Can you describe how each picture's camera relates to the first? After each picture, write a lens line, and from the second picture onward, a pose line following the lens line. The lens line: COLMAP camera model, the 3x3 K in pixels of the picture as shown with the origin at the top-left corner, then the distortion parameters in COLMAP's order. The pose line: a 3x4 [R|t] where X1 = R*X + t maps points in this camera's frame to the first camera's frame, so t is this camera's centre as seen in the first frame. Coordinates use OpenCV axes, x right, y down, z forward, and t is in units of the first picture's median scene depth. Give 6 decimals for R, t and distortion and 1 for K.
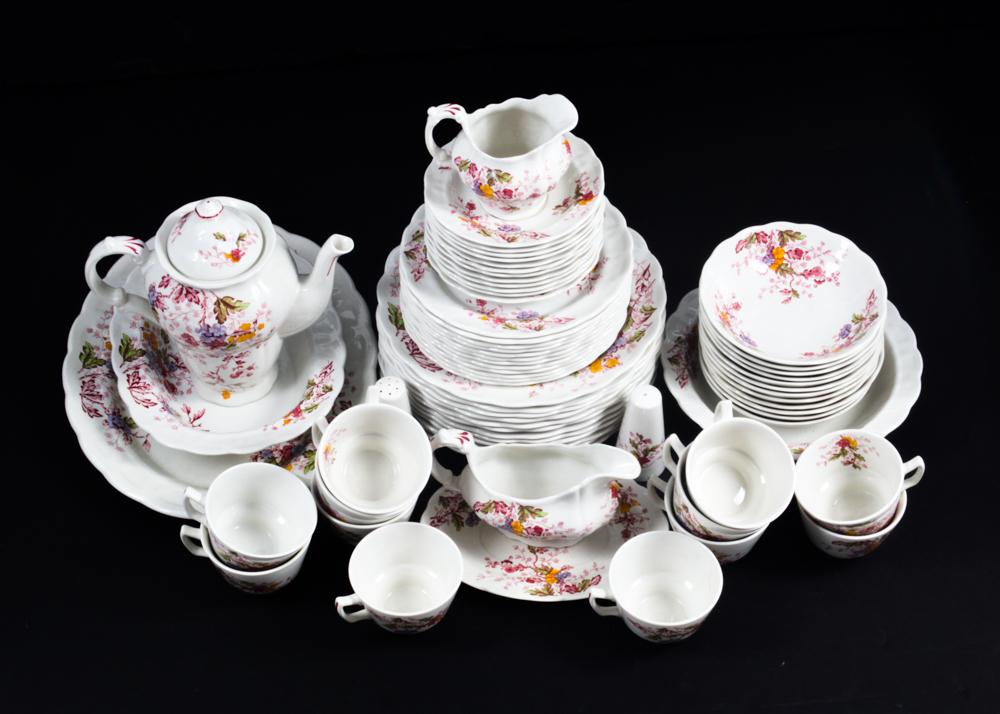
lens RADIAL K [[2030.6, 0, 500.0], [0, 2030.6, 357.0], [0, 0, 1]] dist [-0.029339, -0.105364]
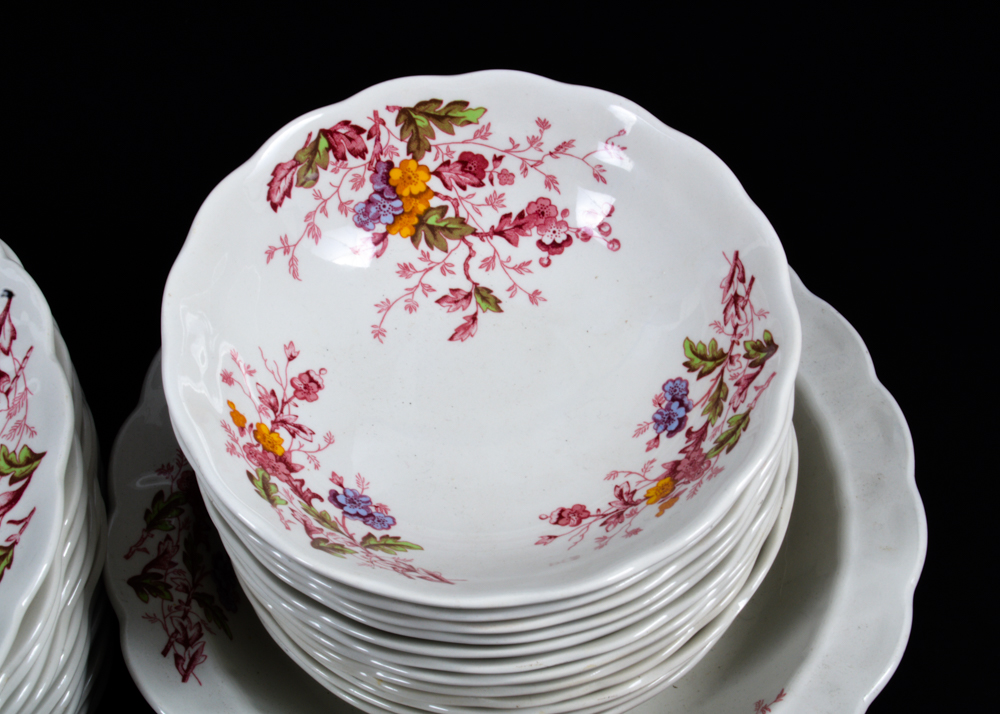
lens RADIAL K [[2006.7, 0, 471.6], [0, 2006.7, 355.8], [0, 0, 1]] dist [-0.130203, 0.067064]
pose [[0.973157, -0.203403, 0.107667, 0.110876], [0.189668, 0.973810, 0.125383, -0.063280], [-0.130351, -0.101597, 0.986249, 0.712321]]
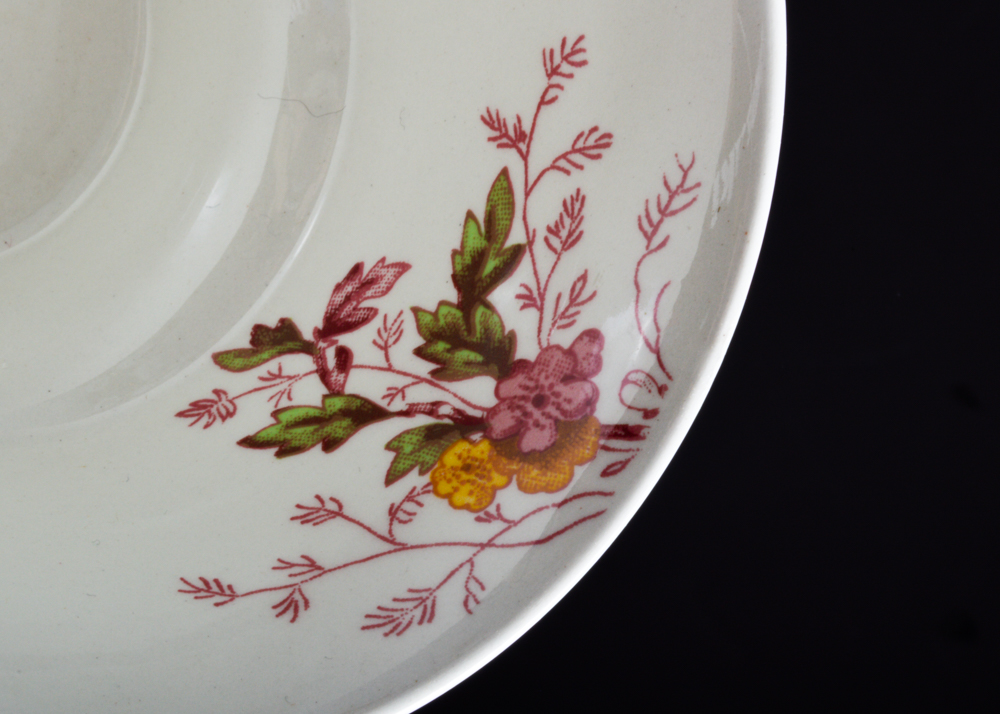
lens RADIAL K [[2481.8, 0, 487.4], [0, 2481.8, 355.4], [0, 0, 1]] dist [-0.027310, 0.038280]
pose [[-0.690153, 0.722688, 0.037573, 0.160466], [-0.723247, -0.690587, -0.001926, 0.044898], [0.024556, -0.028504, 0.999292, 0.859060]]
